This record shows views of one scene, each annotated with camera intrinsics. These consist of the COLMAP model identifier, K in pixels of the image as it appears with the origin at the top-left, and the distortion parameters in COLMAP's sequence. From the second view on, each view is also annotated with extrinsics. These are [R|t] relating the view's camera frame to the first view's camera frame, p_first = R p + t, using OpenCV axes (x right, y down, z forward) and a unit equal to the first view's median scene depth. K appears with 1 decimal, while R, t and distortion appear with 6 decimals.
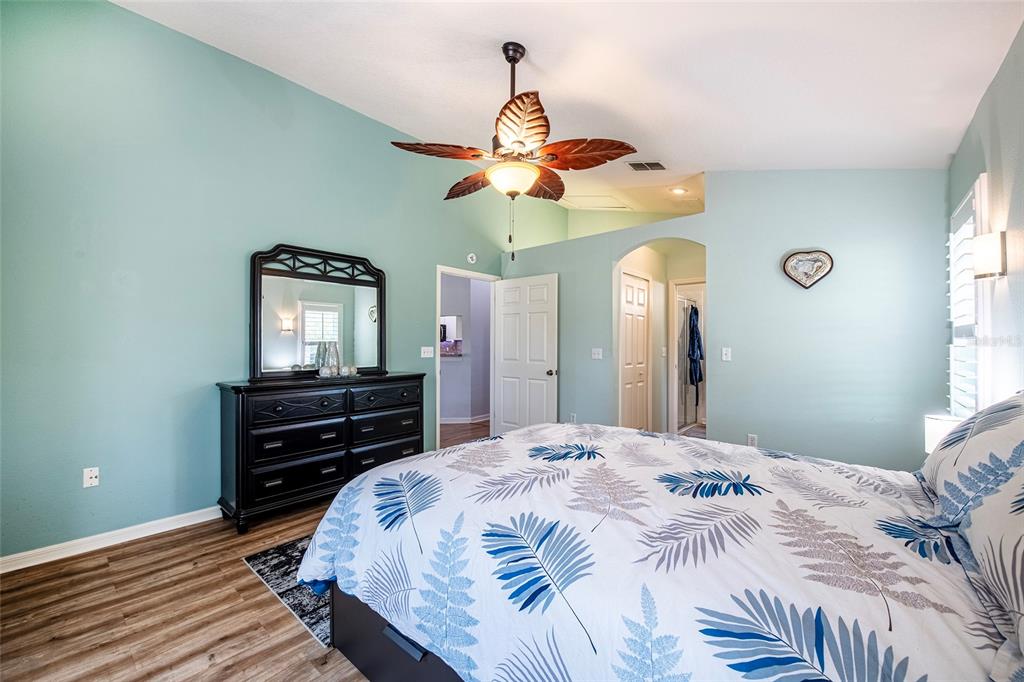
lens RADIAL K [[405.6, 0, 512.0], [0, 405.6, 341.0], [0, 0, 1]] dist [-0.003031, -0.000174]
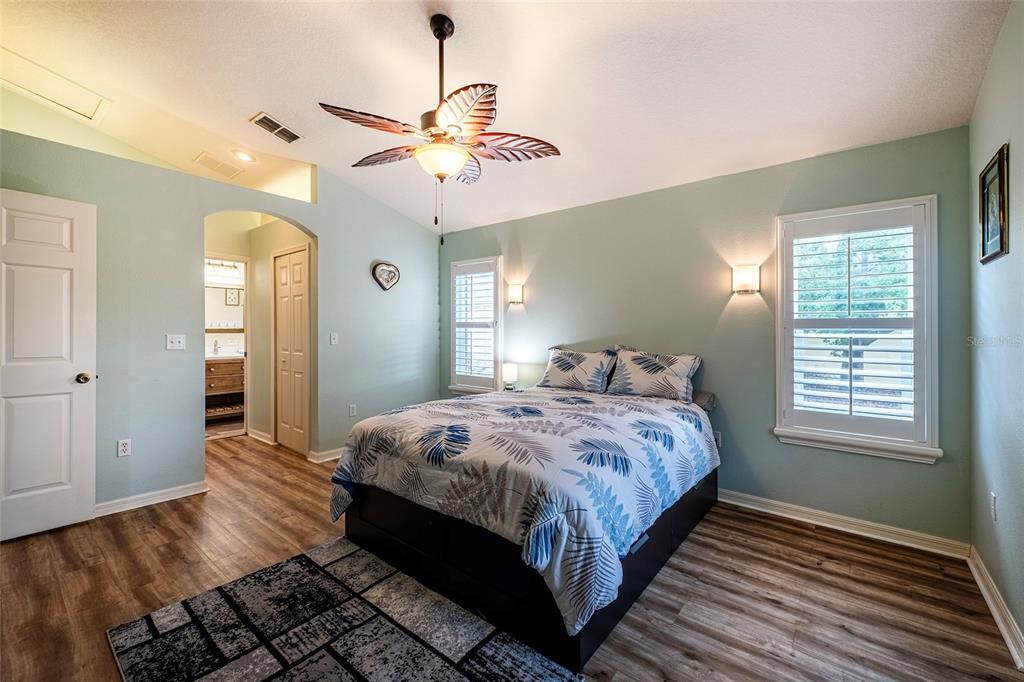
lens RADIAL K [[405.6, 0, 512.0], [0, 405.6, 341.0], [0, 0, 1]] dist [-0.003031, -0.000174]
pose [[-0.030531, -0.016375, 0.999400, -0.687758], [-0.011074, 0.999810, 0.016044, 0.015139], [-0.999472, -0.010578, -0.030706, 0.627485]]
